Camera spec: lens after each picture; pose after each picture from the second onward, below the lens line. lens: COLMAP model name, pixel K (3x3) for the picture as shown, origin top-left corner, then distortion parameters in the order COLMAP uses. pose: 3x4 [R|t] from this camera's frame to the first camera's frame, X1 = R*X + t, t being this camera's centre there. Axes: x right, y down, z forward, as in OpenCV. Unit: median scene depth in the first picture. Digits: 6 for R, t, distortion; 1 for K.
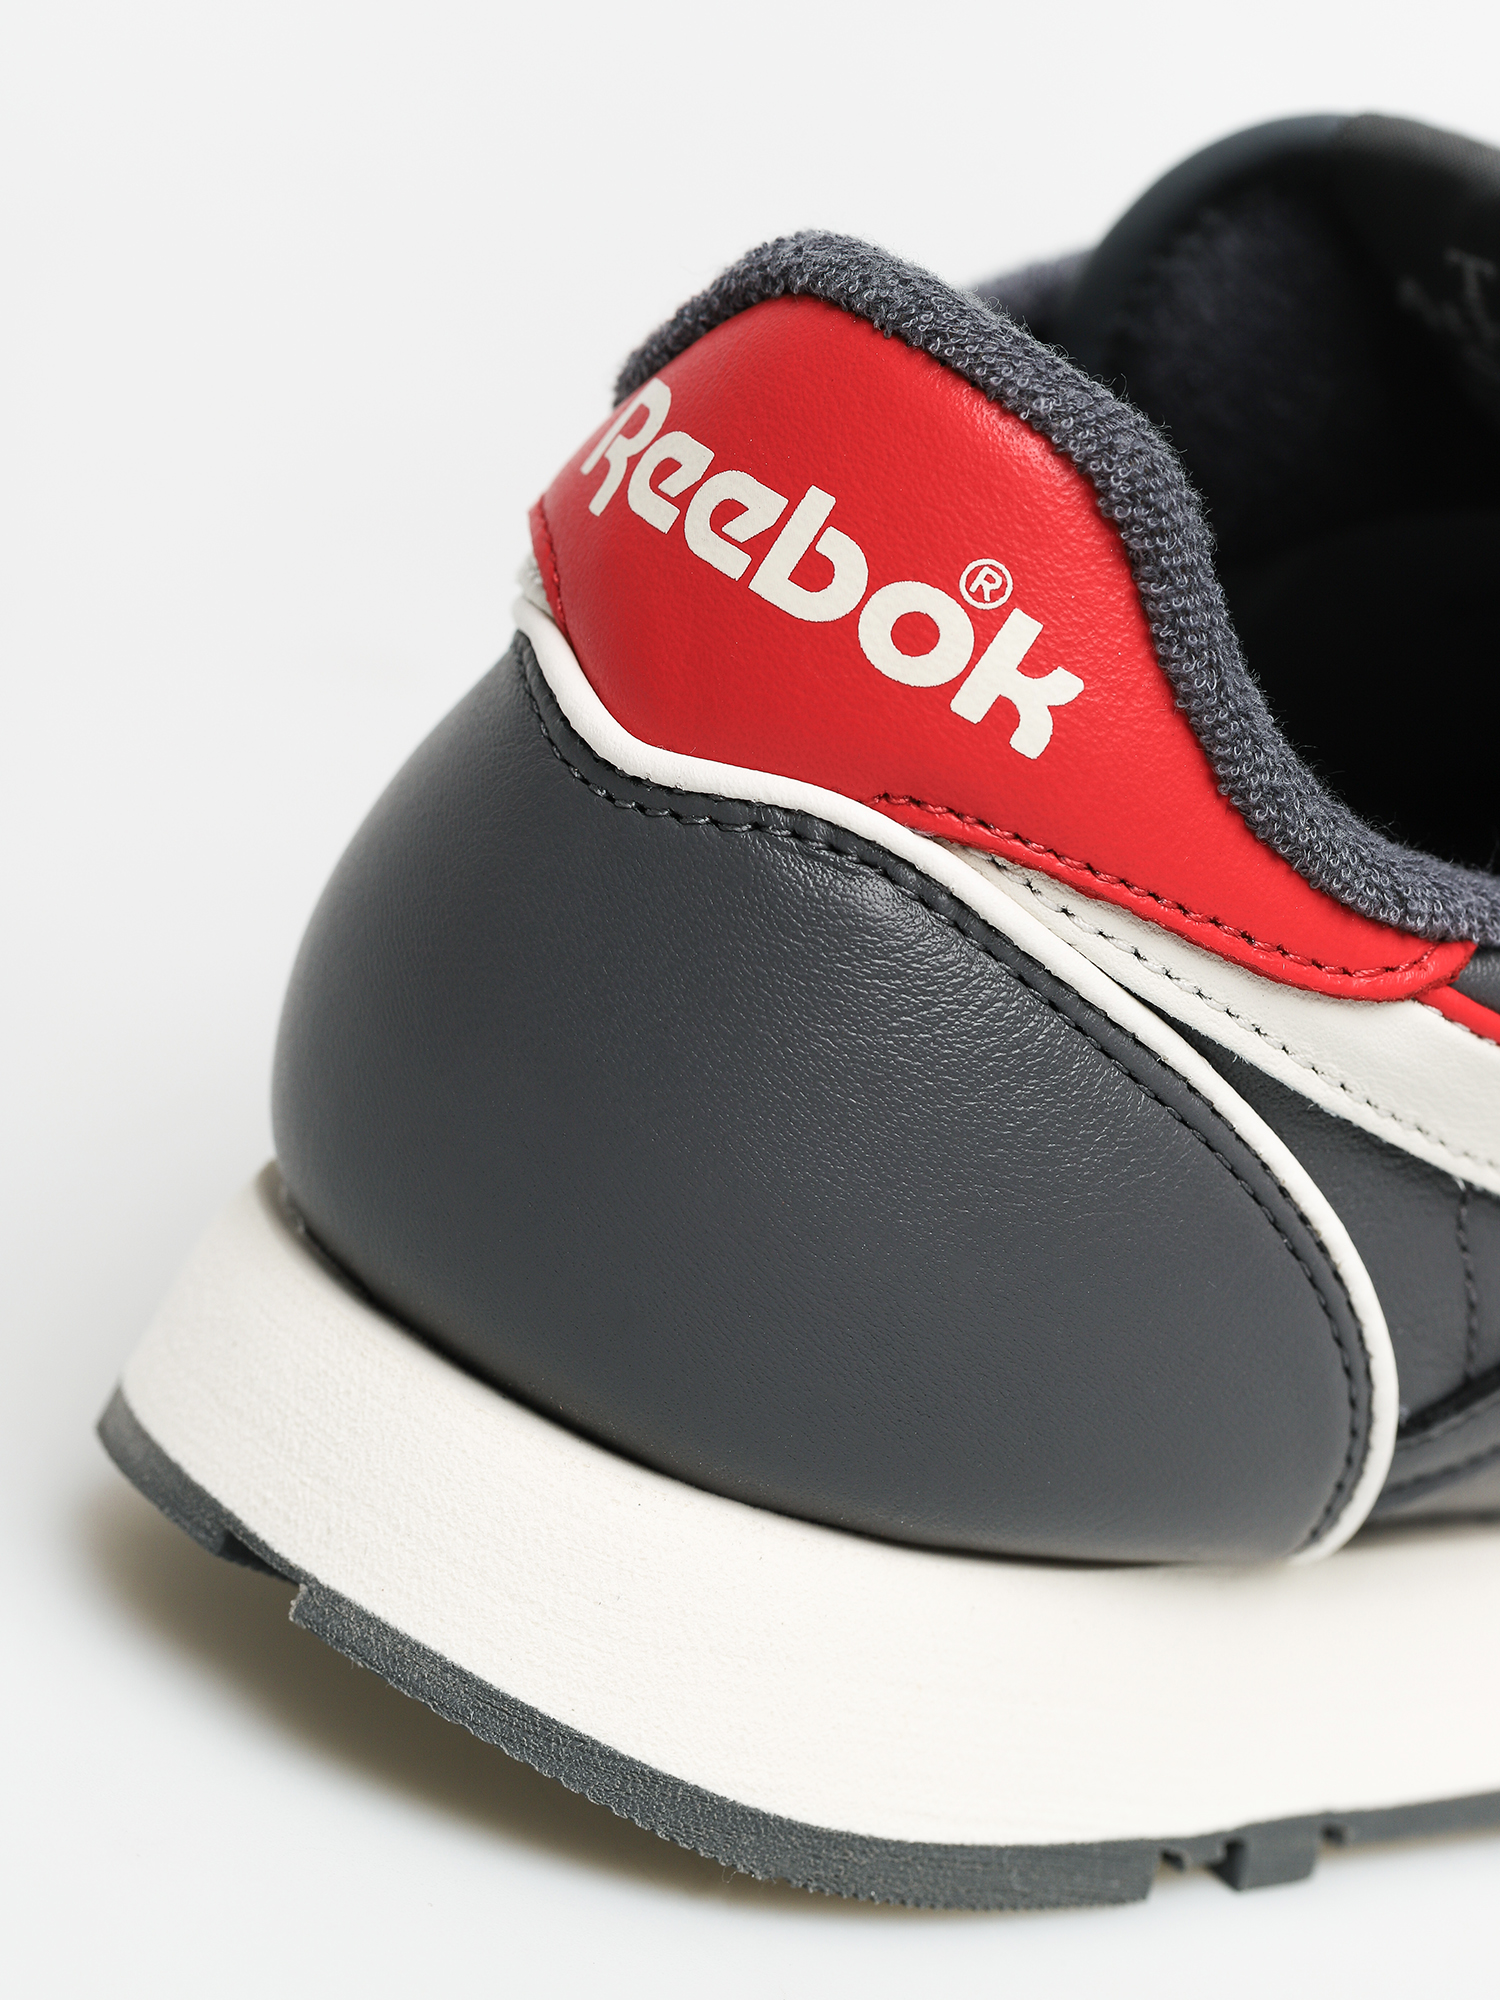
lens RADIAL K [[7216.0, 0, 750.0], [0, 7216.0, 1000.0], [0, 0, 1]] dist [-0.878227, 30.391545]
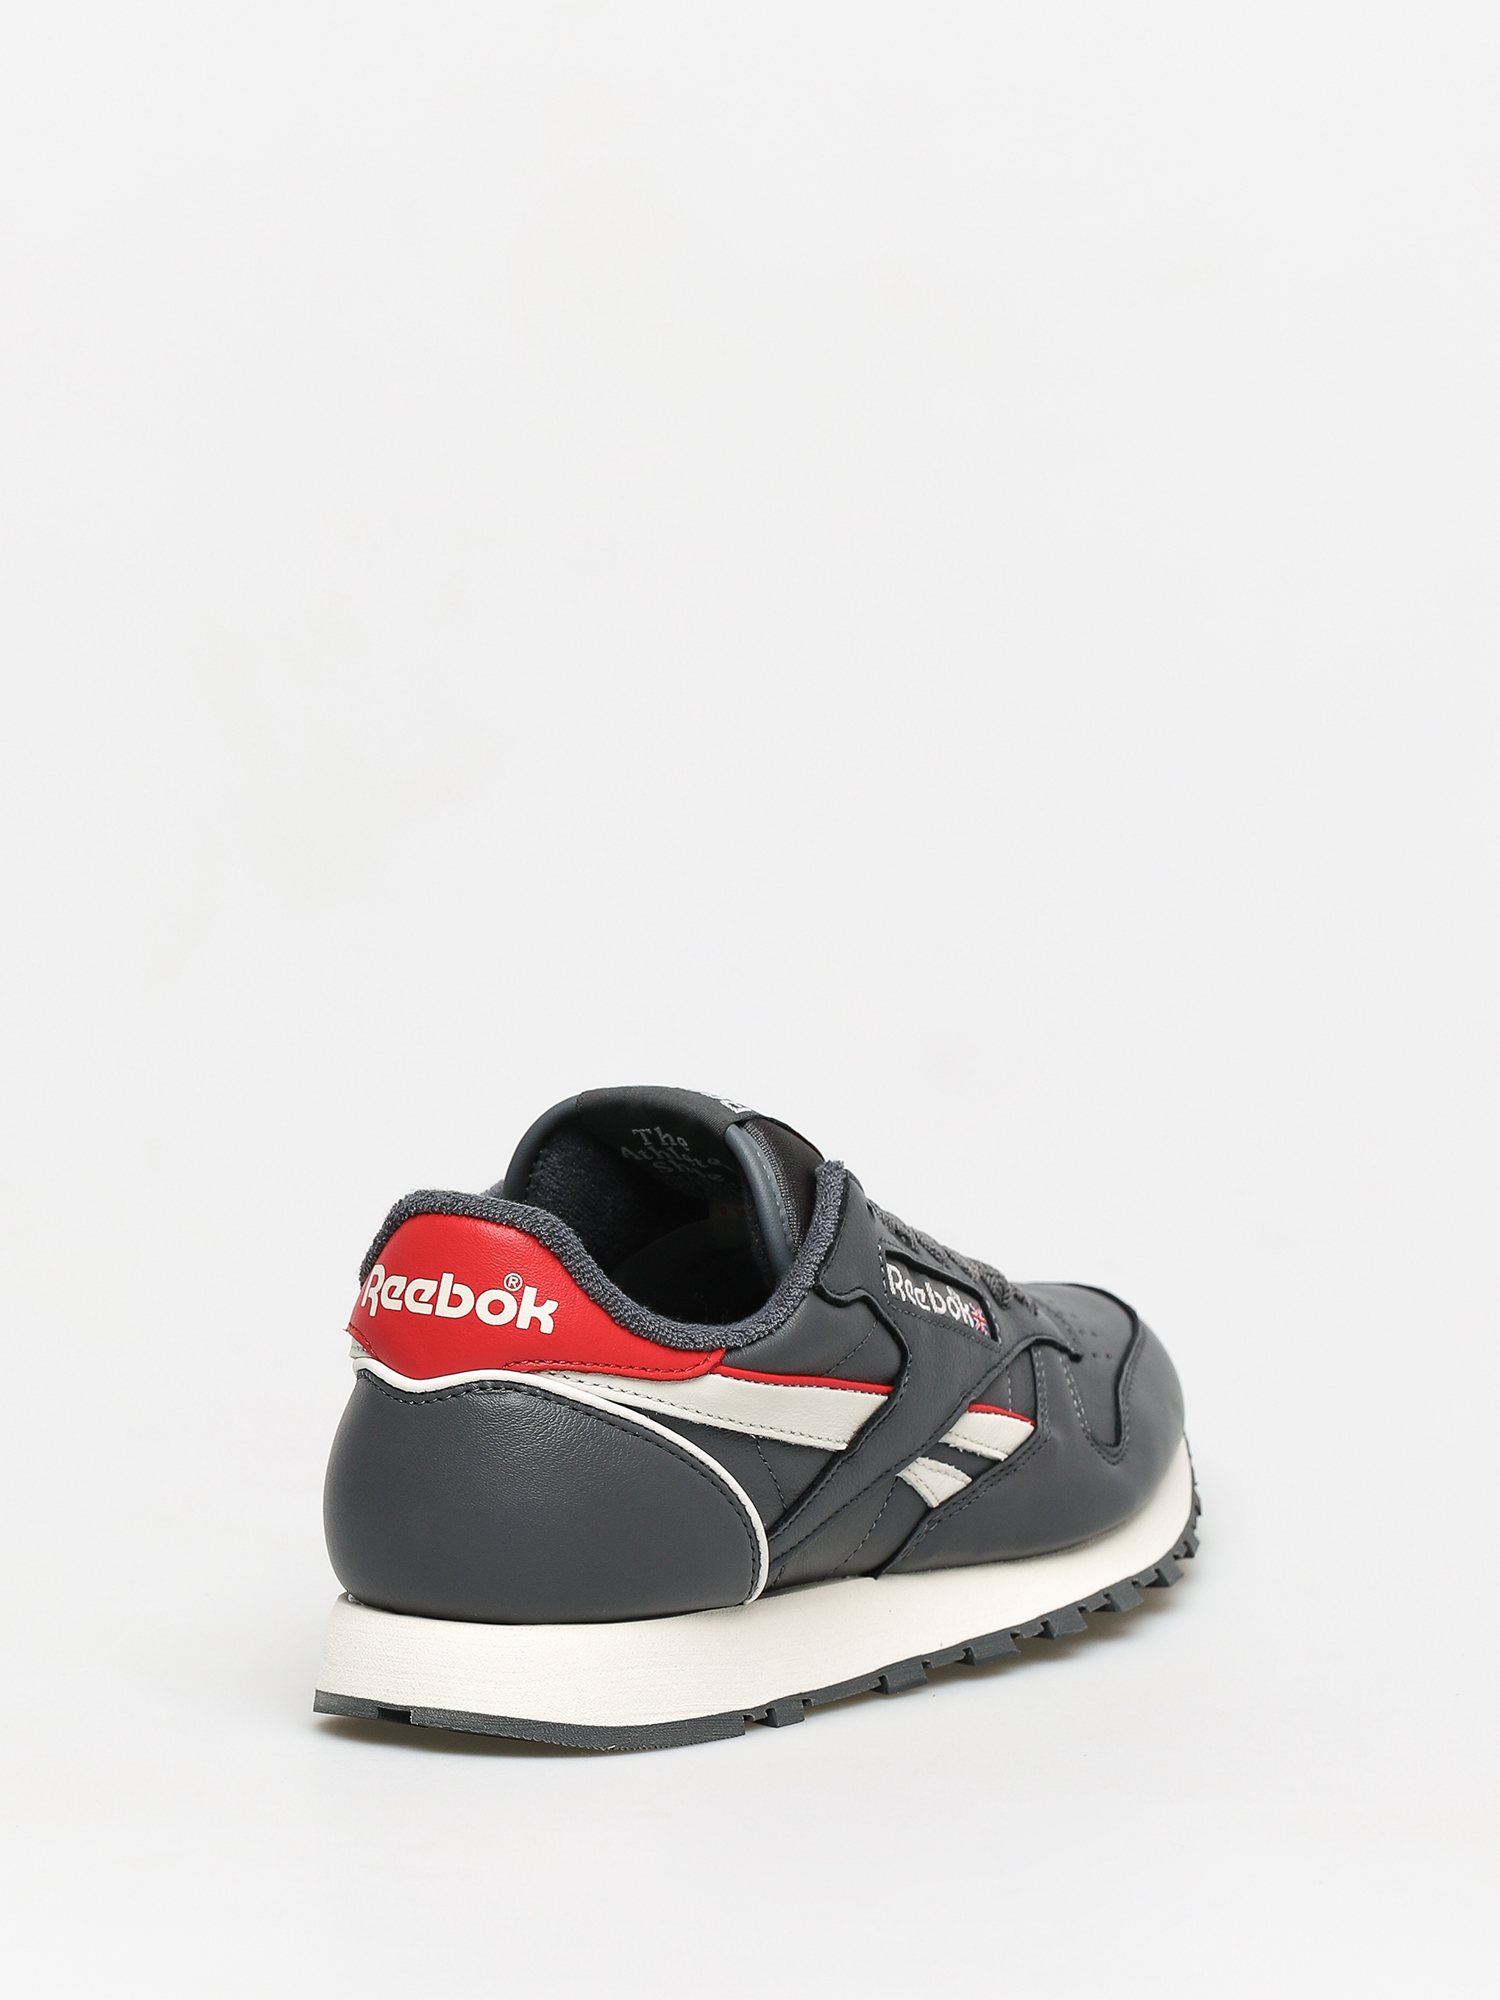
lens RADIAL K [[7216.0, 0, 750.0], [0, 7216.0, 1000.0], [0, 0, 1]] dist [-0.878227, 30.391545]
pose [[0.932561, -0.345524, 0.104604, -0.137968], [0.358702, 0.919566, -0.160410, 0.327203], [-0.040765, 0.187114, 0.981492, -1.806552]]
